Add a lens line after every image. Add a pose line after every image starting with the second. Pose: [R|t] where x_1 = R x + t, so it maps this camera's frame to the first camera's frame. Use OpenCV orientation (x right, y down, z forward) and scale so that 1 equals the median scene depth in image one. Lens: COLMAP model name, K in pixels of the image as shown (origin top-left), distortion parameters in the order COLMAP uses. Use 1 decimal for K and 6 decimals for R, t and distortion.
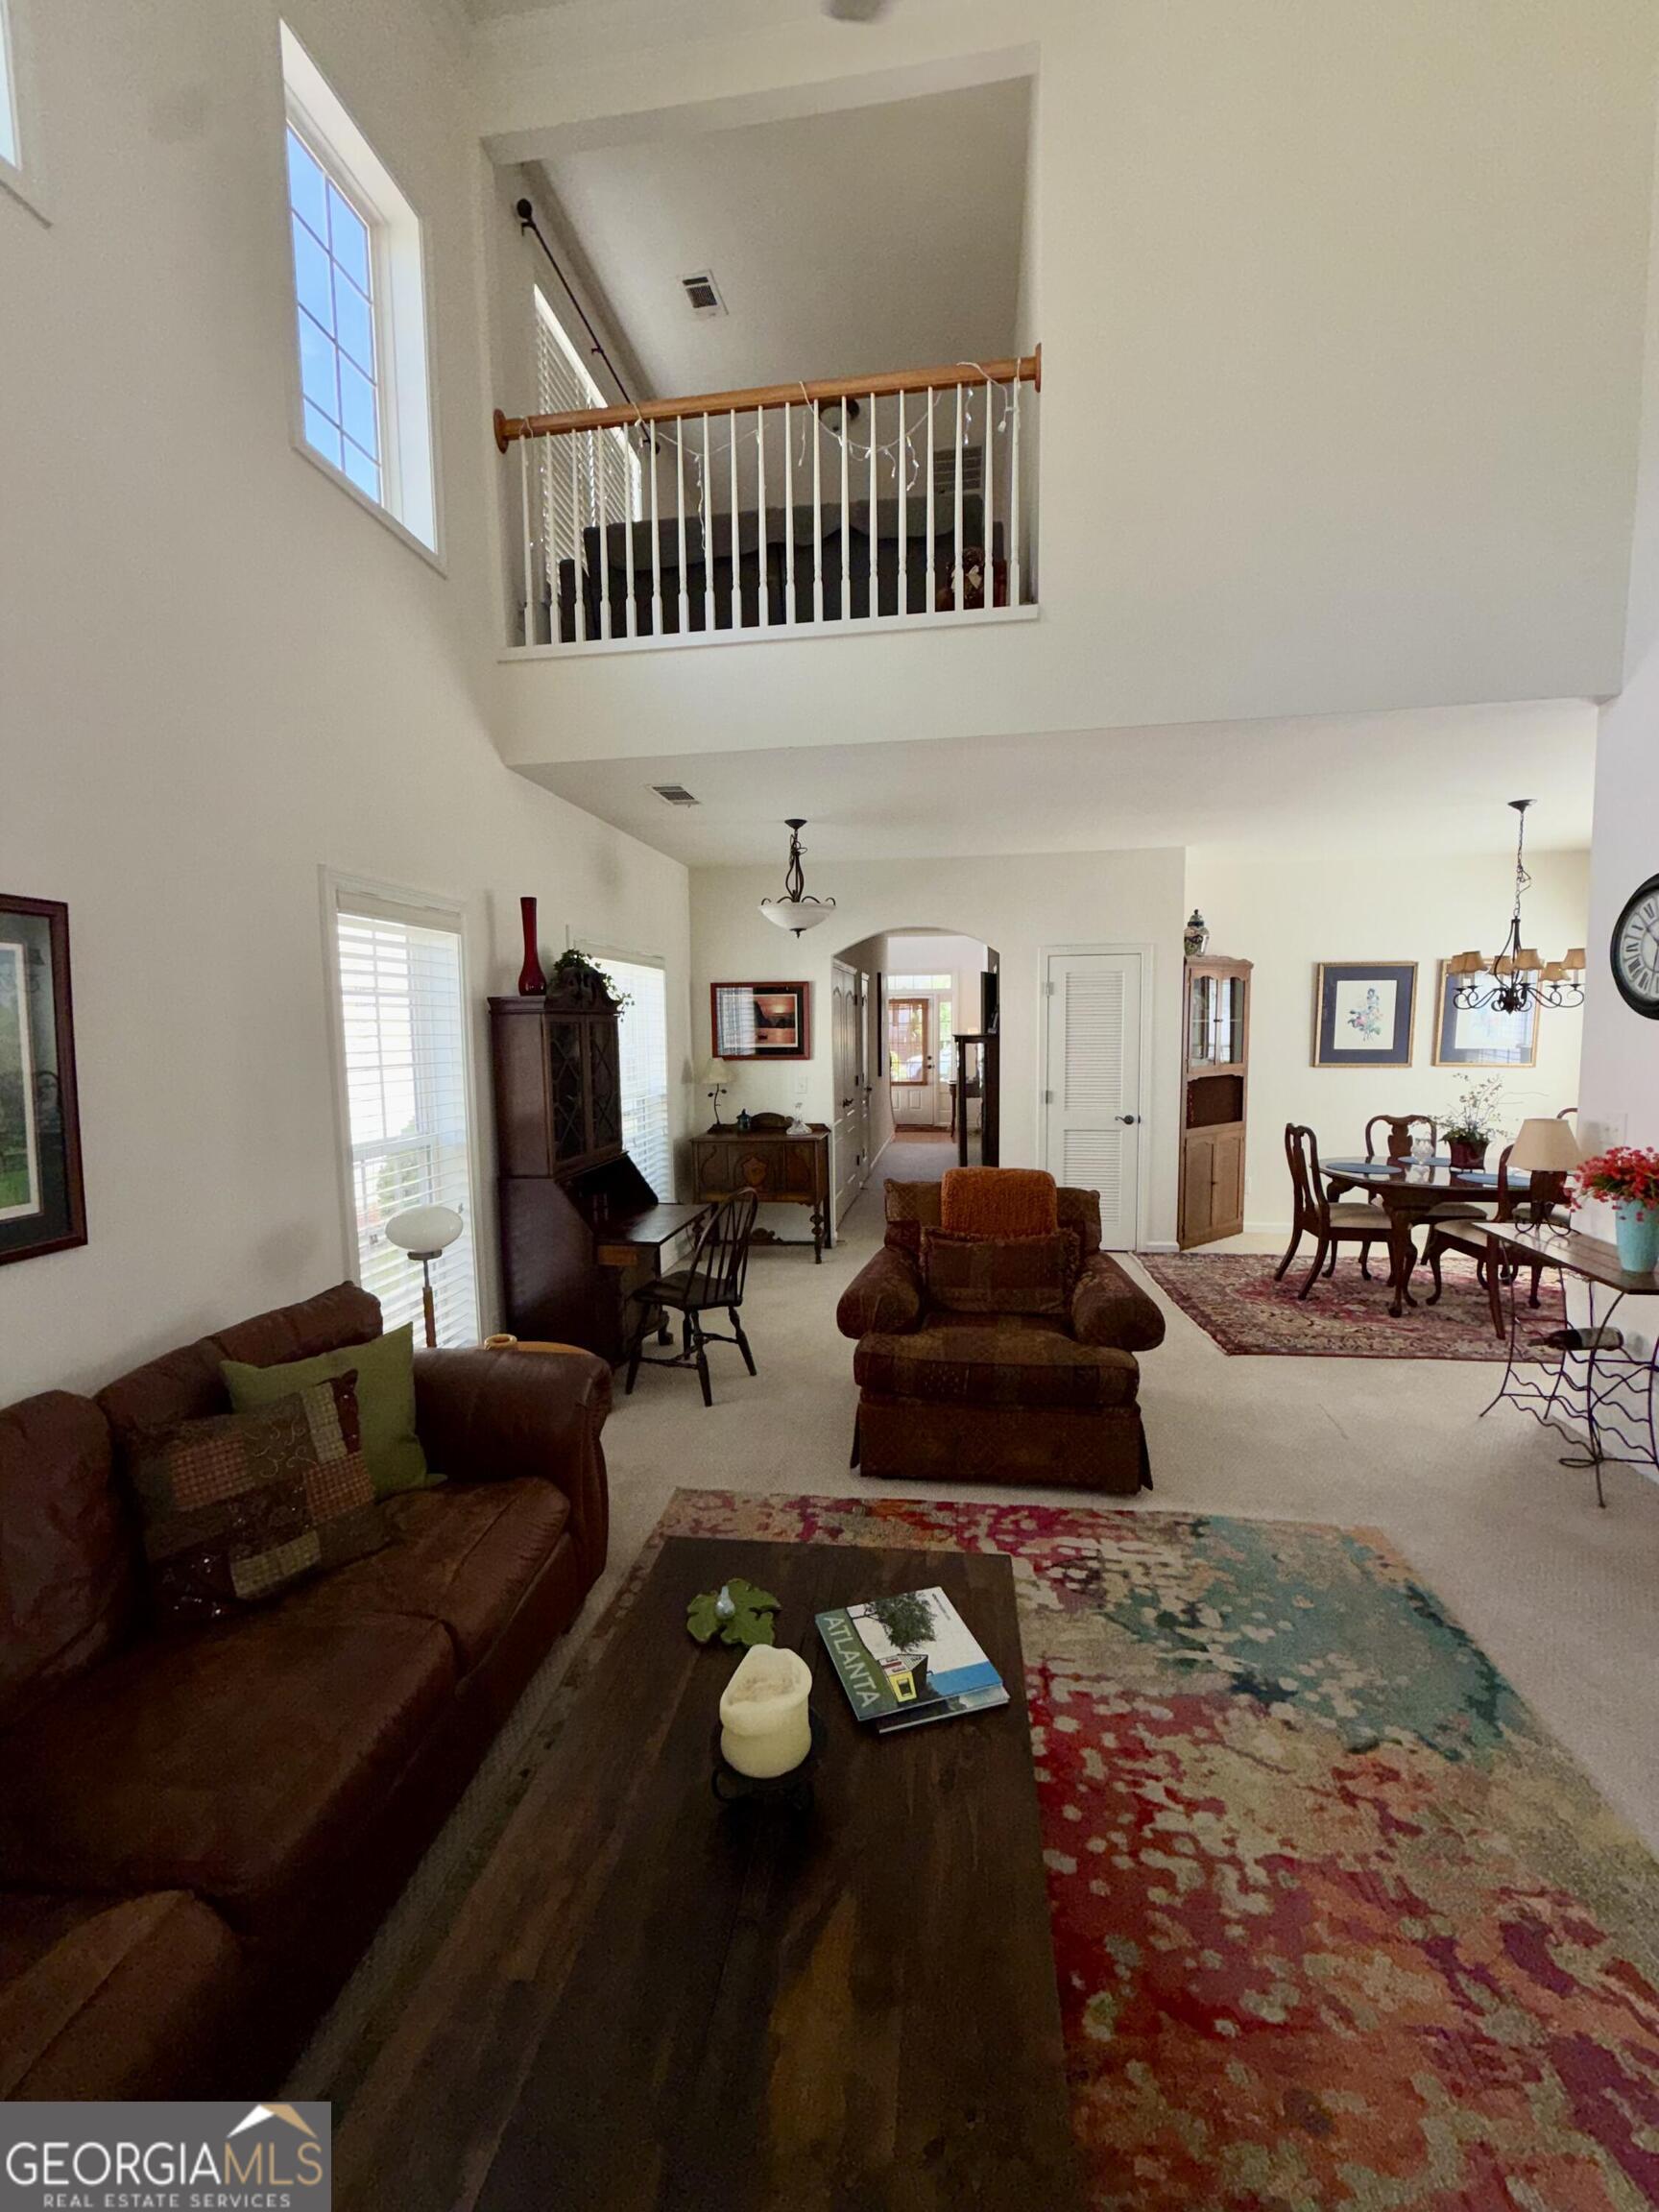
lens RADIAL K [[879.9, 0, 830.3], [0, 879.9, 1101.1], [0, 0, 1]] dist [-0.001037, 0.000319]
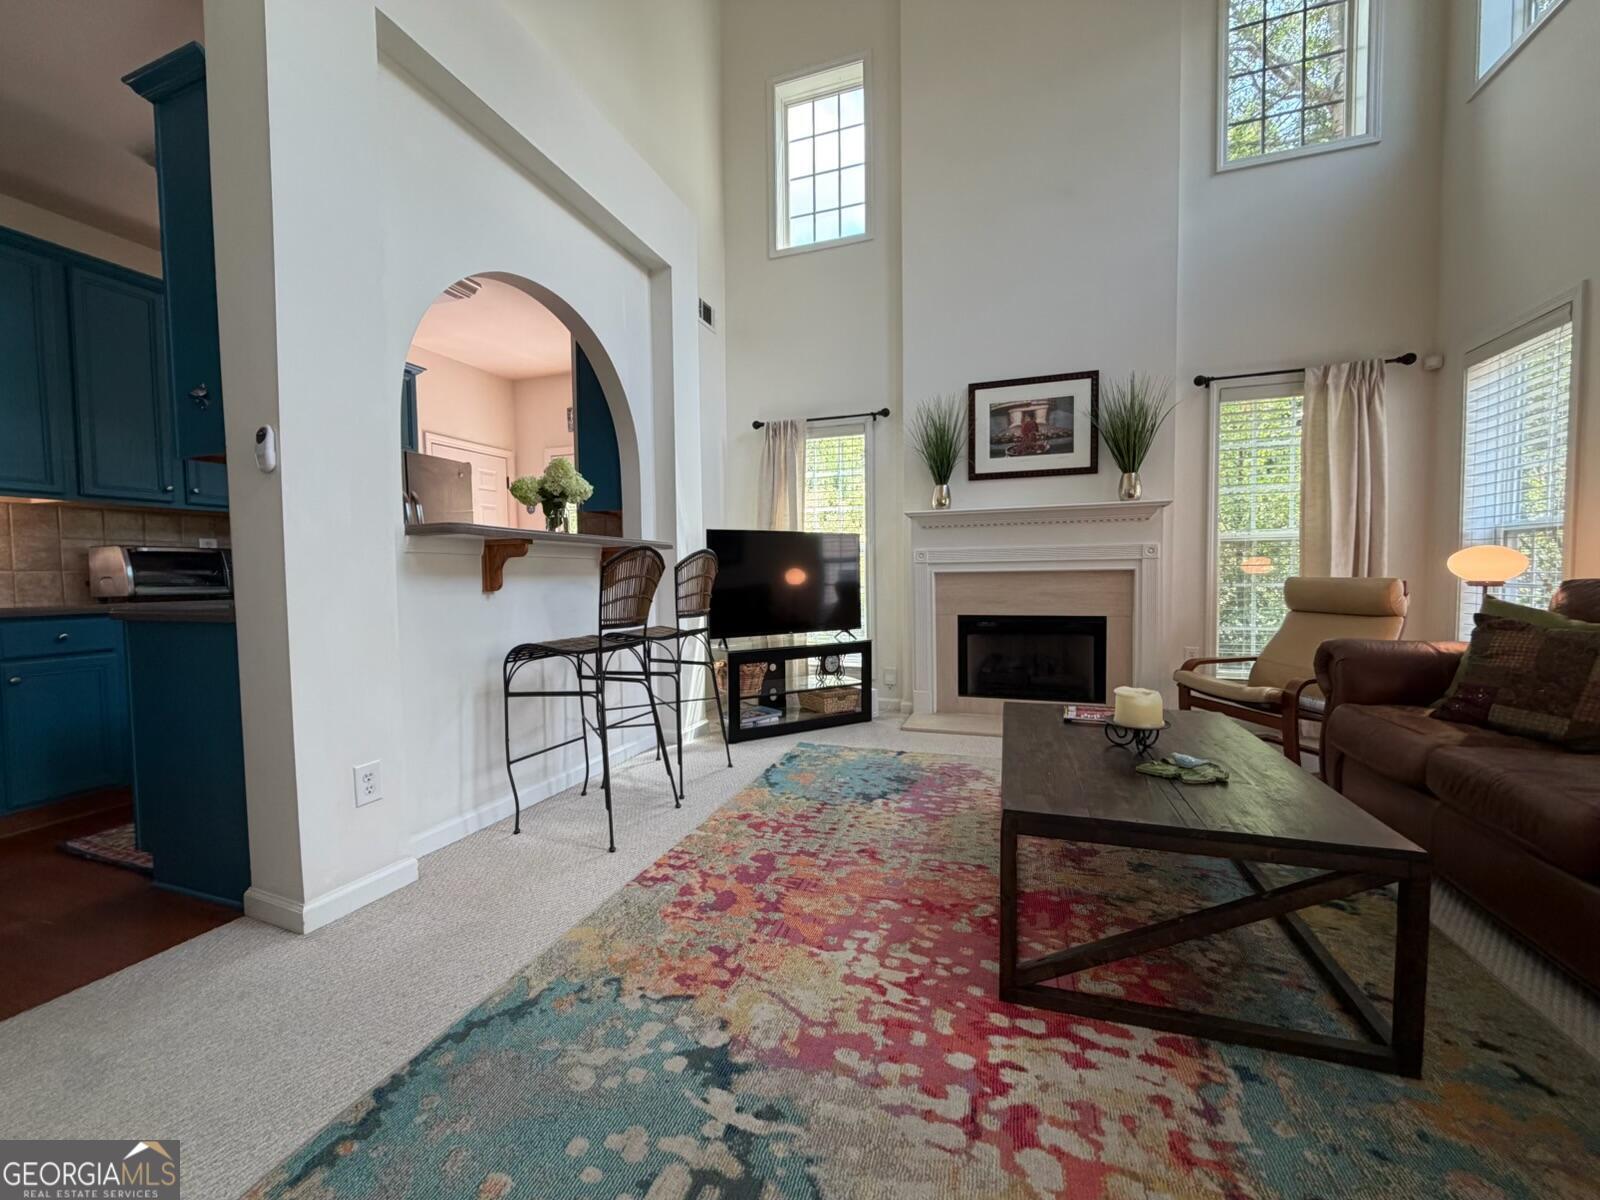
lens RADIAL K [[636.5, 0, 798.0], [0, 636.5, 598.6], [0, 0, 1]] dist [-0.001037, 0.000319]
pose [[-0.982593, 0.017483, 0.184948, 0.267481], [0.041539, 0.991032, 0.127006, 0.141754], [-0.181069, 0.132477, -0.974507, 1.405698]]
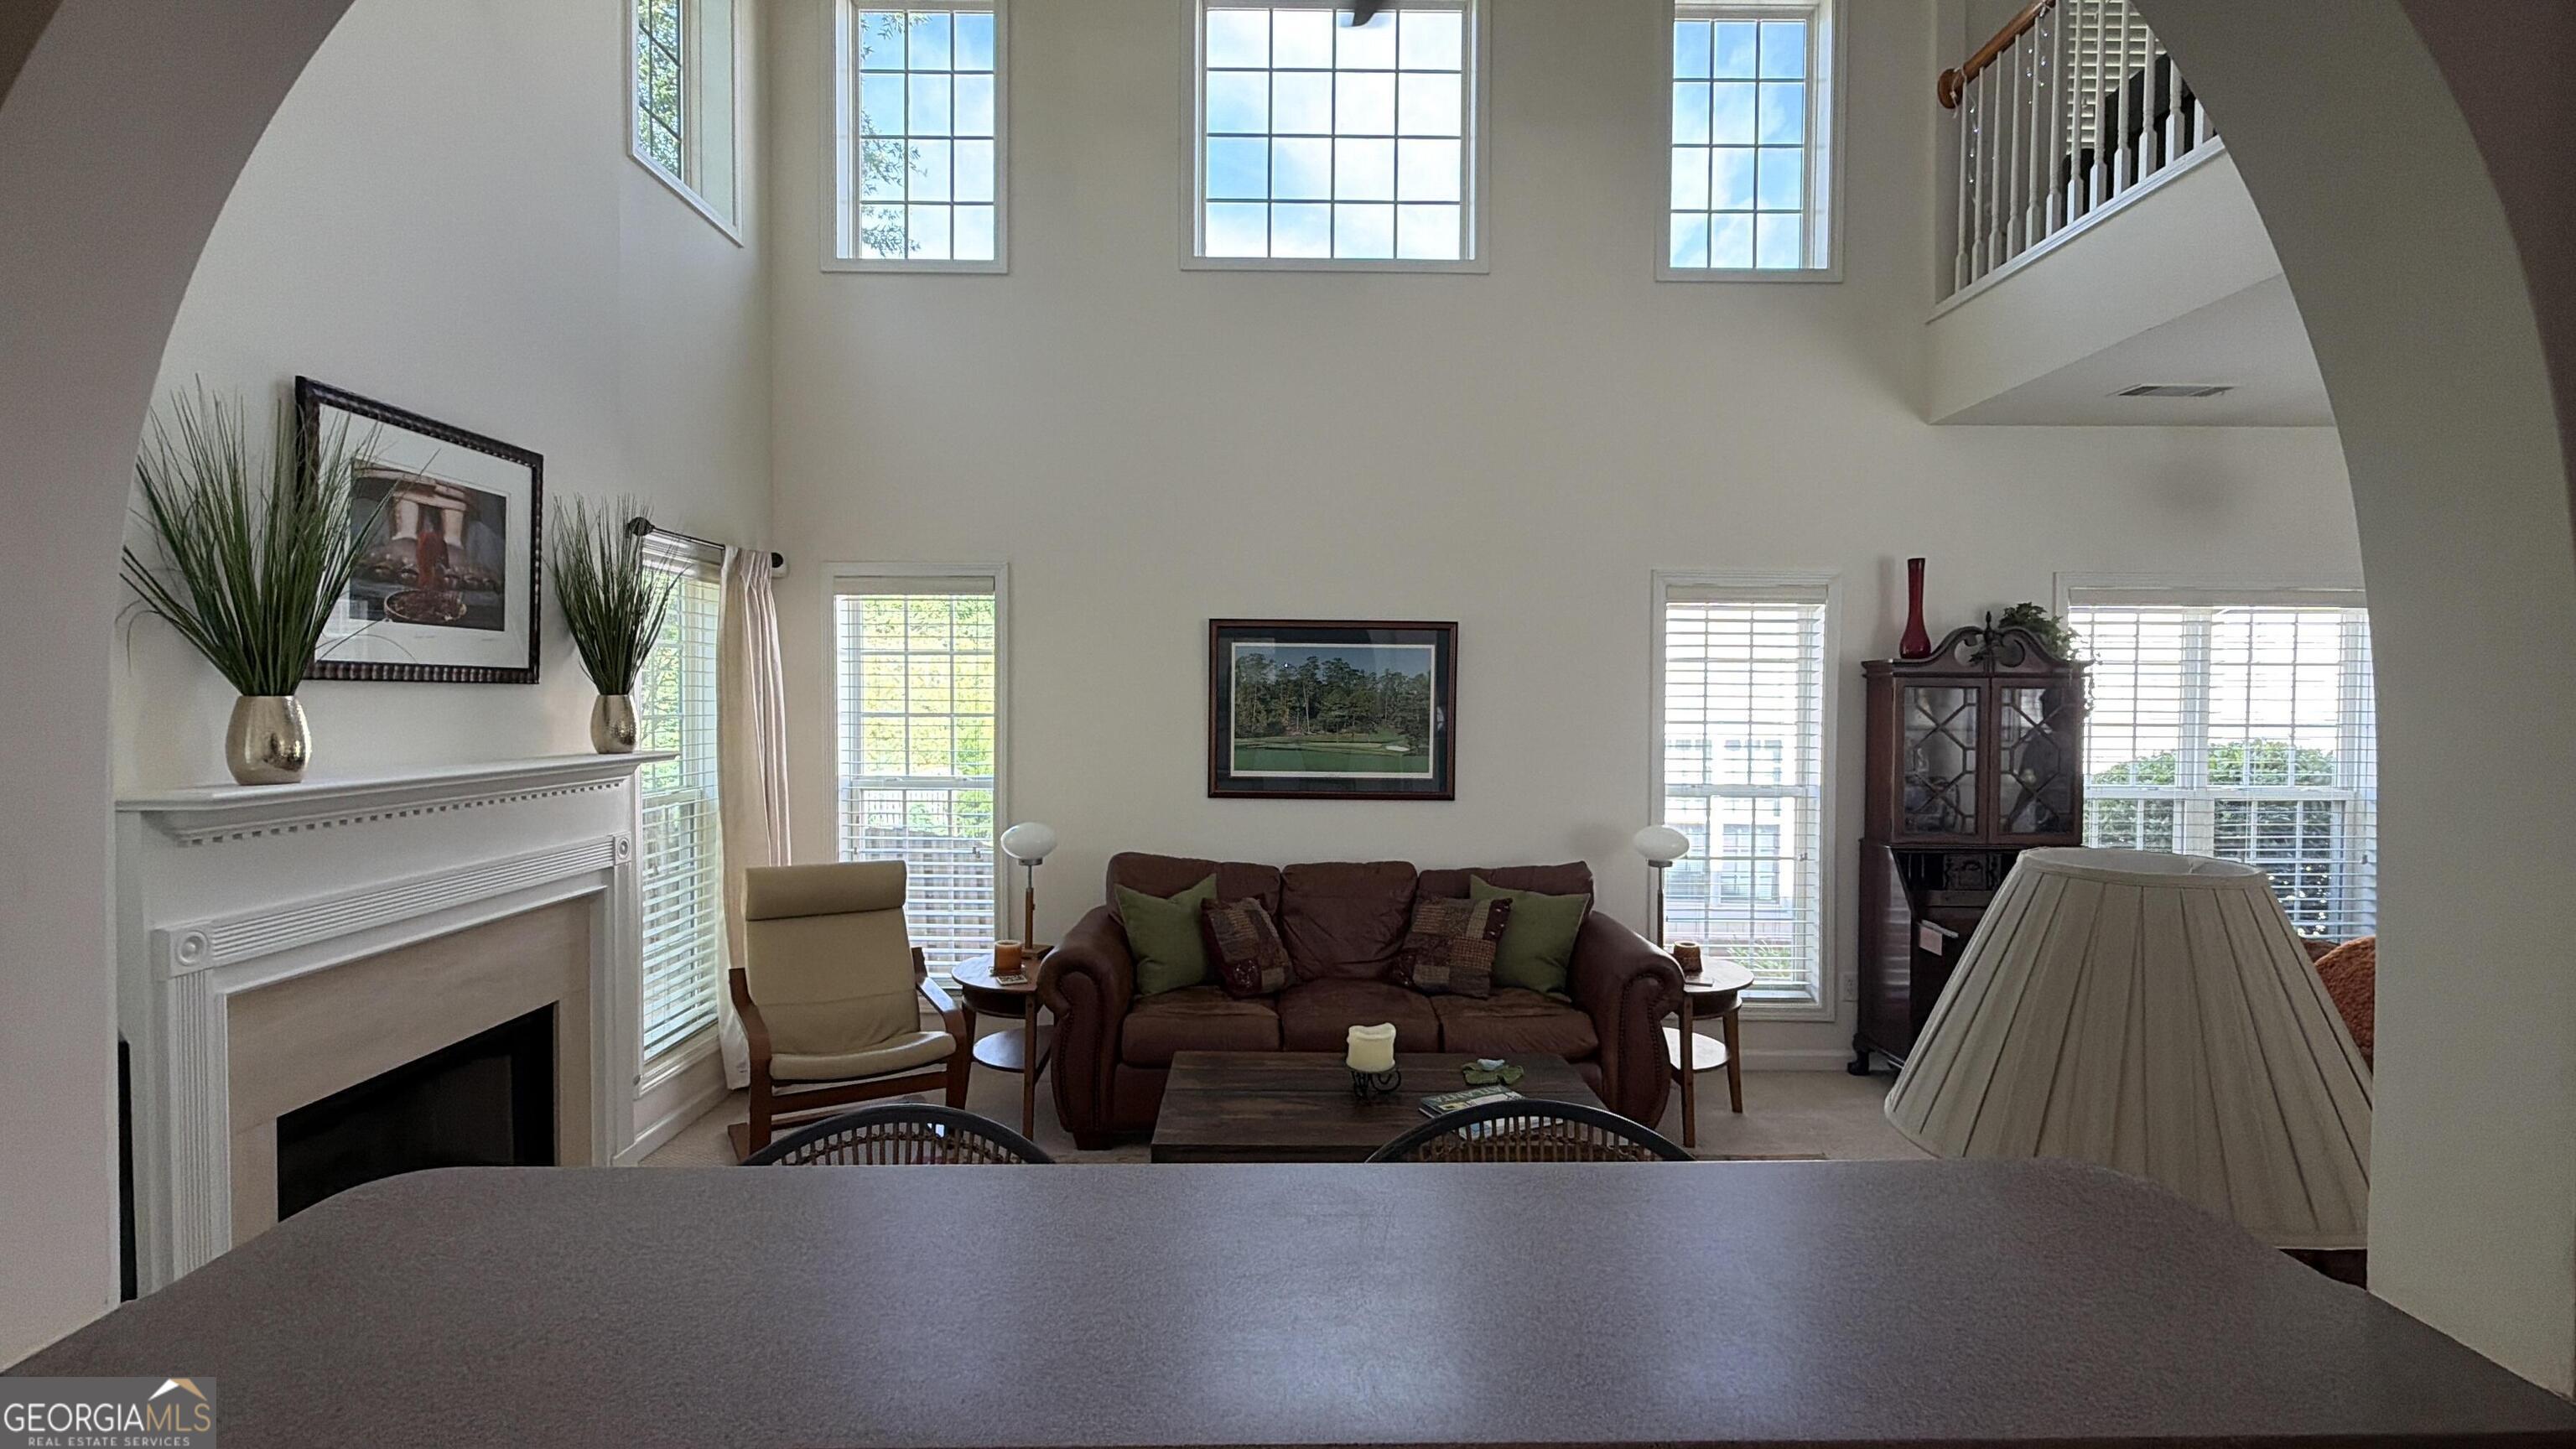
lens RADIAL K [[1166.5, 0, 1297.6], [0, 1166.5, 727.2], [0, 0, 1]] dist [0.008861, 0.000057]
pose [[0.160792, 0.039611, -0.986193, 1.360835], [-0.095043, 0.995172, 0.024476, -0.020032], [0.982401, 0.089796, 0.163781, 0.217166]]
